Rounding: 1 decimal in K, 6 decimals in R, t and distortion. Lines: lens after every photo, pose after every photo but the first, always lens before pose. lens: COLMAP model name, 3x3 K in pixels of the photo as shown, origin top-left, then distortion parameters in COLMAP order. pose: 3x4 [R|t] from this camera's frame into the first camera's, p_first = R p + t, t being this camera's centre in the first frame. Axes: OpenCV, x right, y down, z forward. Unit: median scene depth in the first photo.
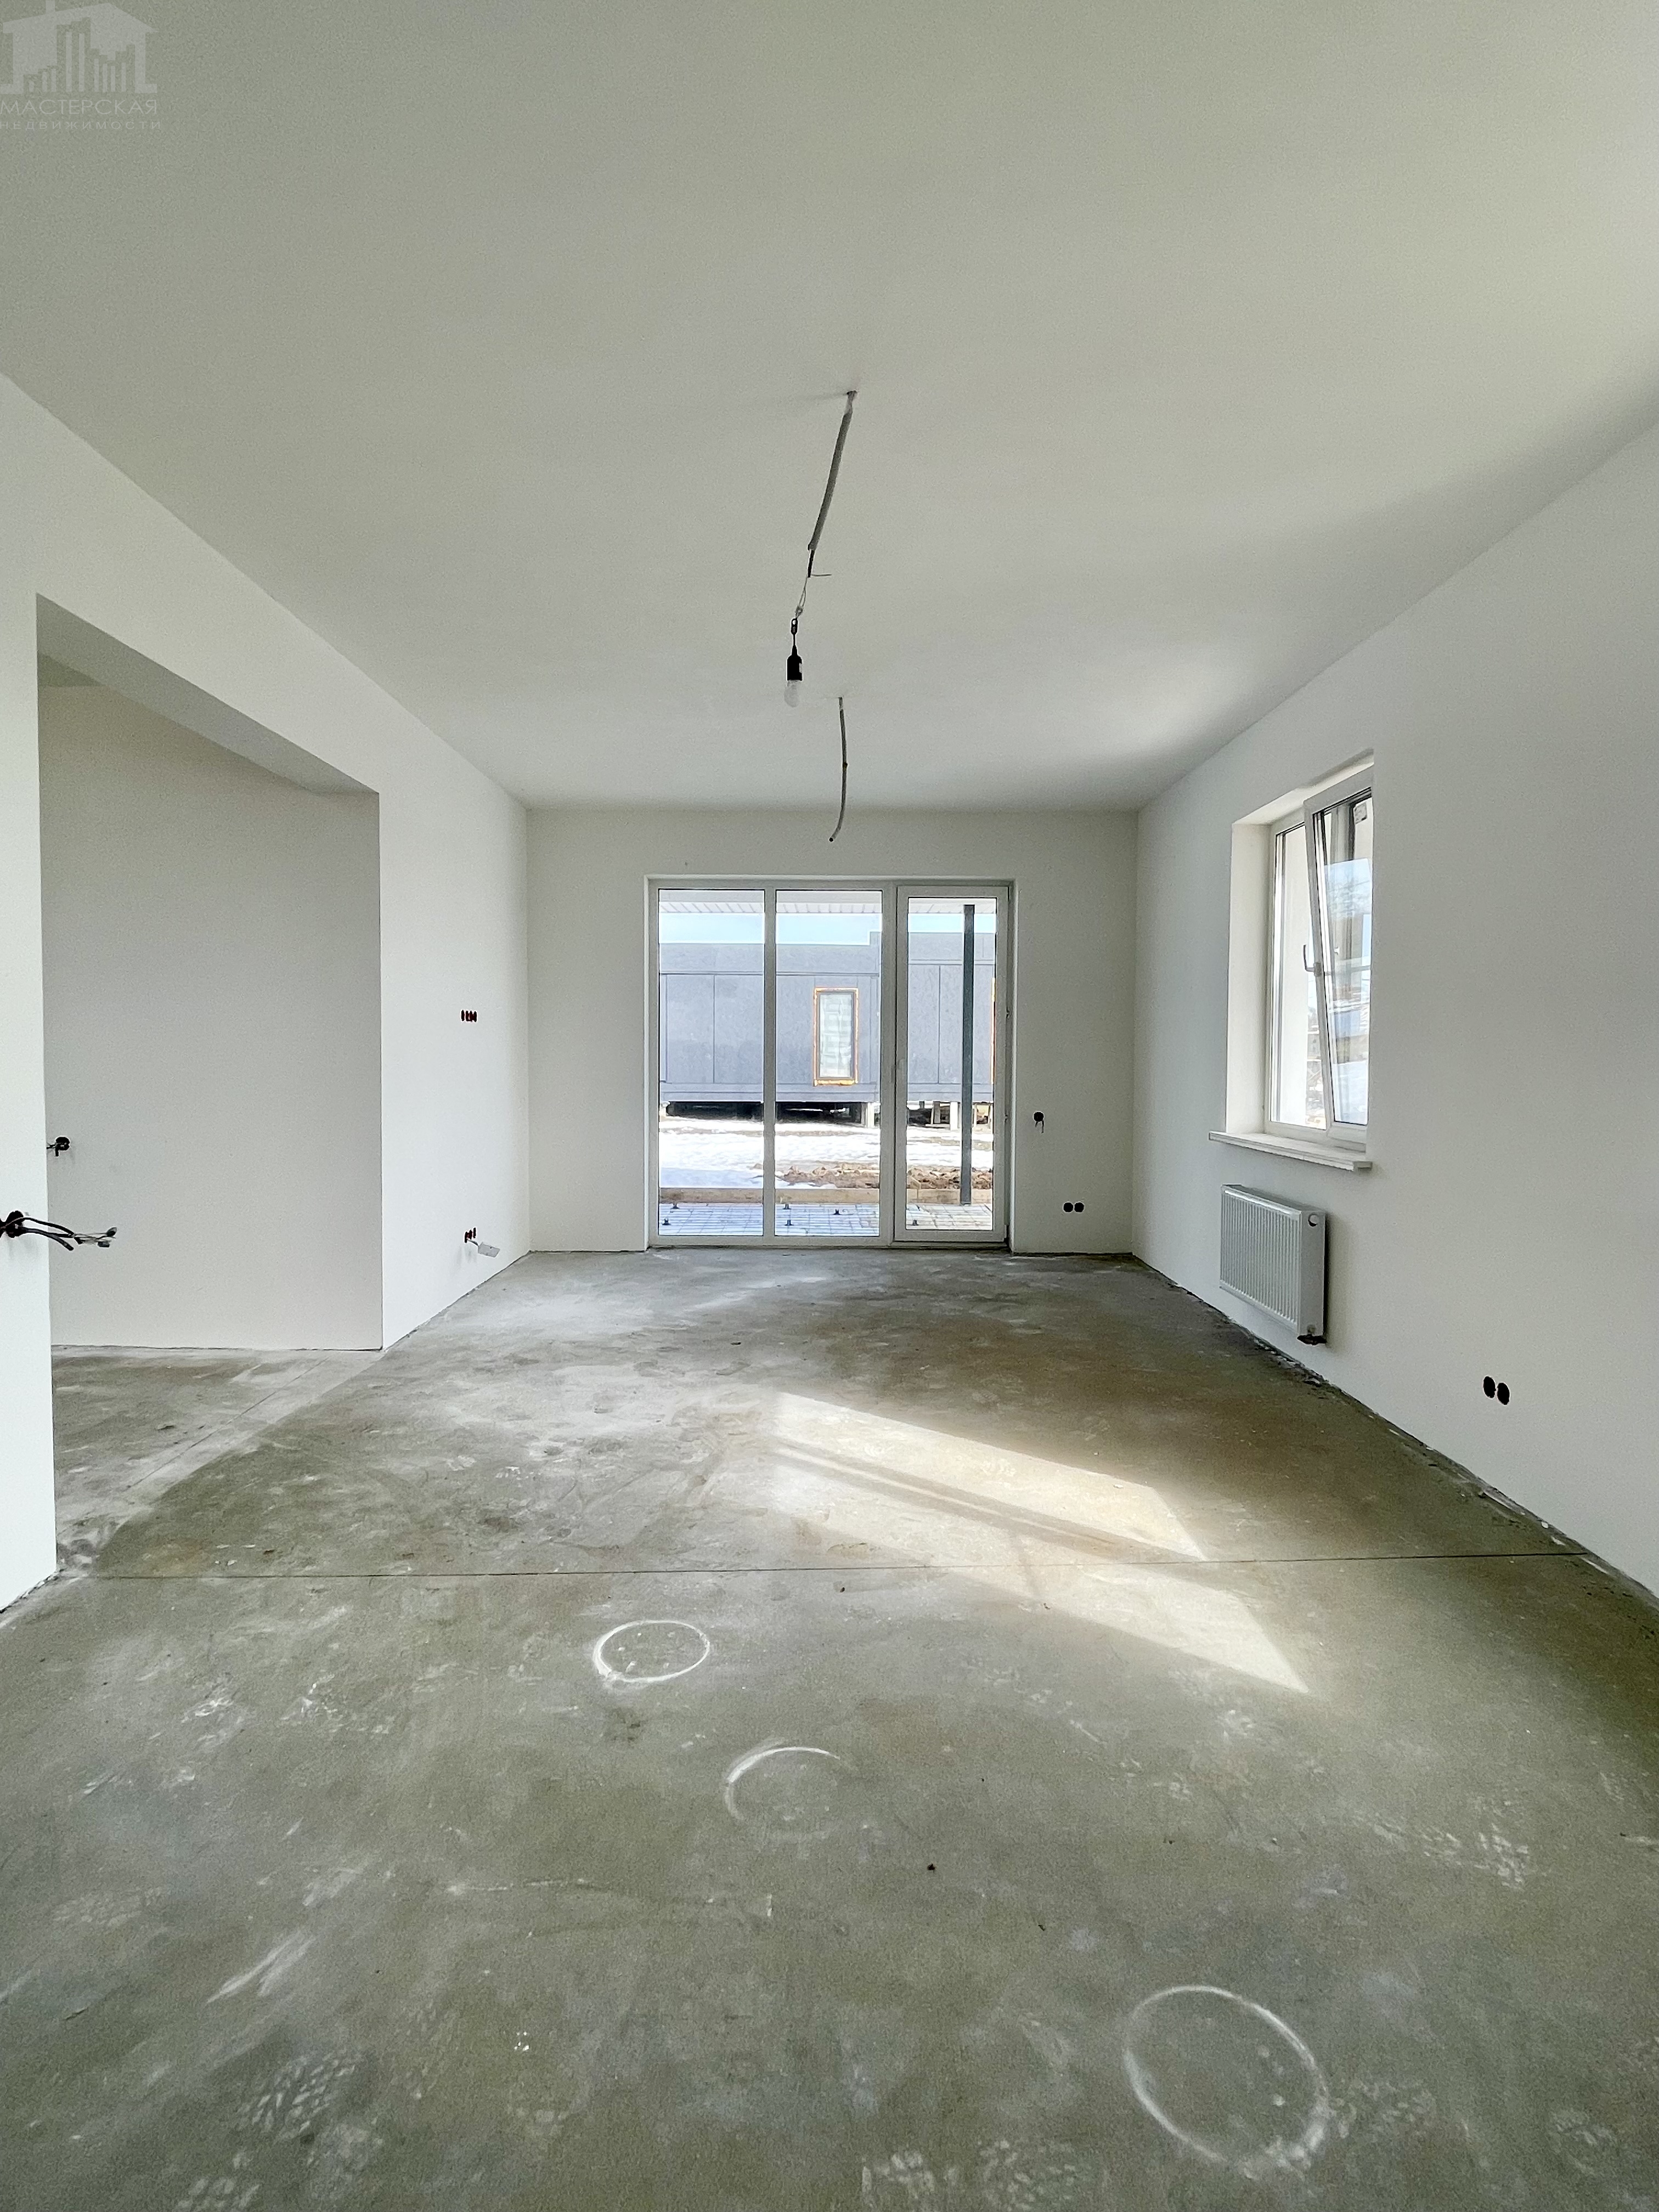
lens RADIAL K [[1110.2, 0, 829.5], [0, 1110.2, 1106.0], [0, 0, 1]] dist [-0.019259, -0.000077]
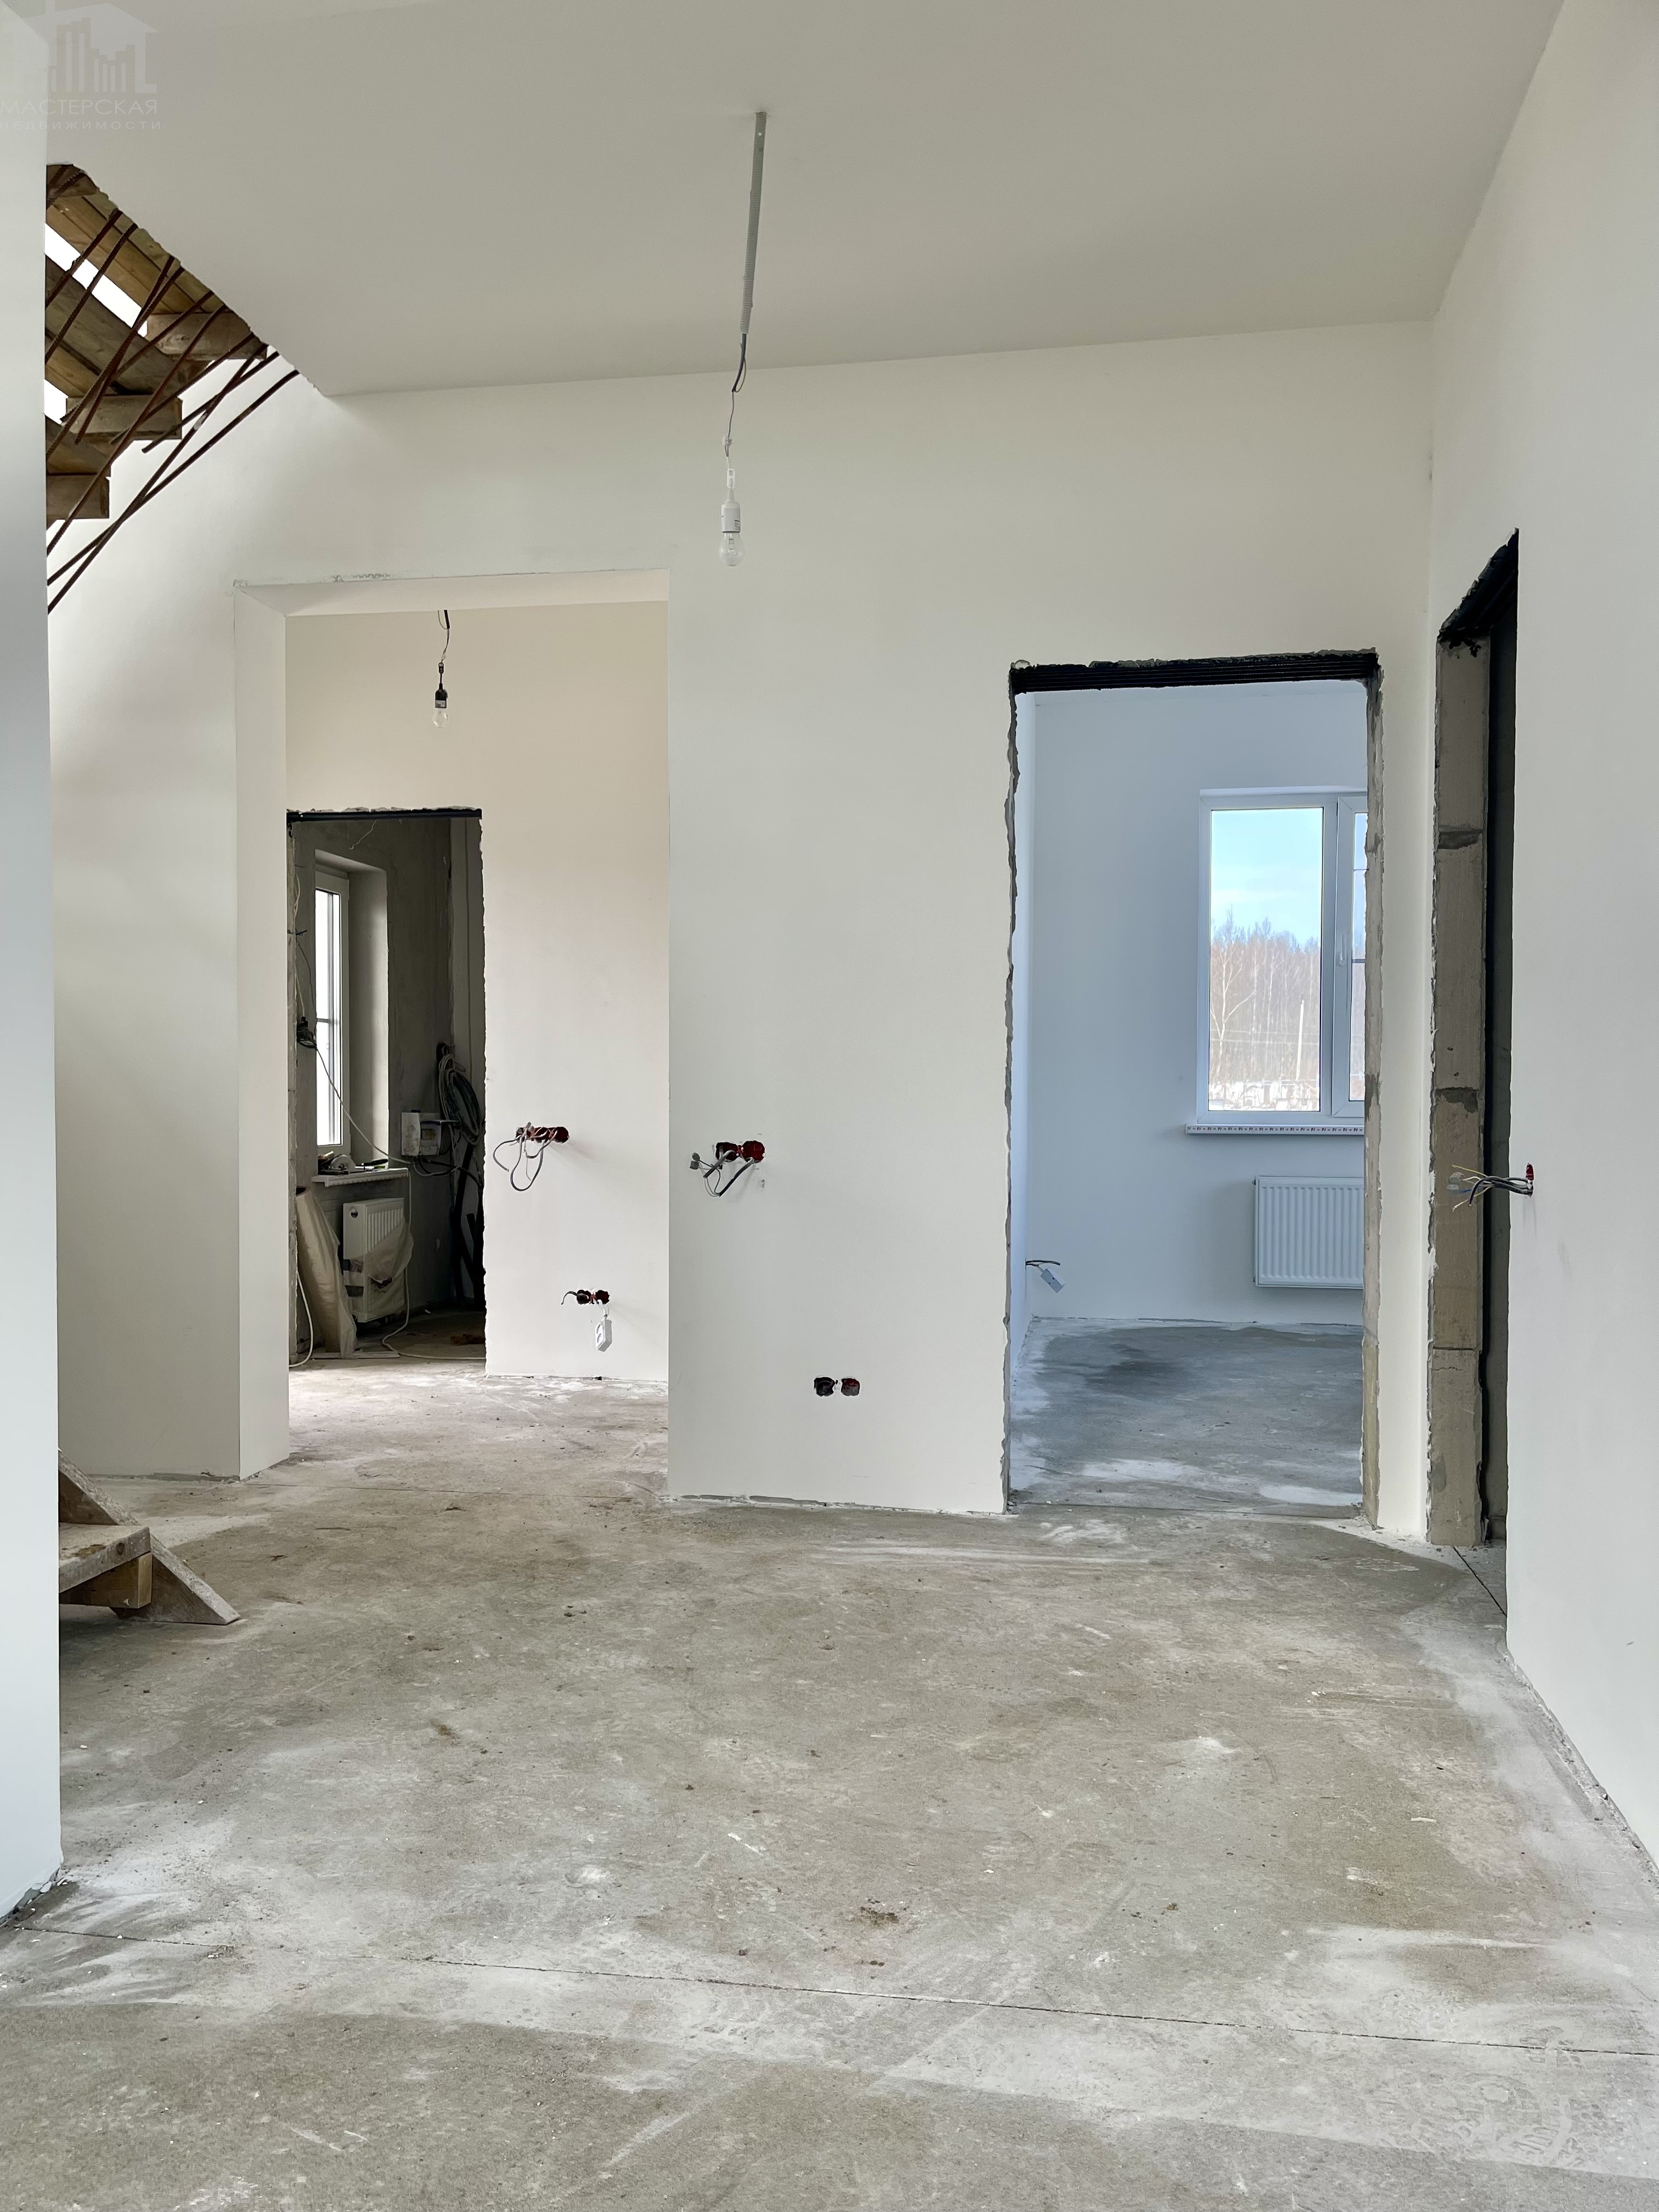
lens RADIAL K [[1660.2, 0, 829.5], [0, 1660.2, 1106.0], [0, 0, 1]] dist [-0.001355, -0.005314]
pose [[-0.172960, 0.001814, -0.984927, -0.054135], [-0.050705, 0.998656, 0.010743, 0.016978], [0.983623, 0.051799, -0.172636, 1.075898]]
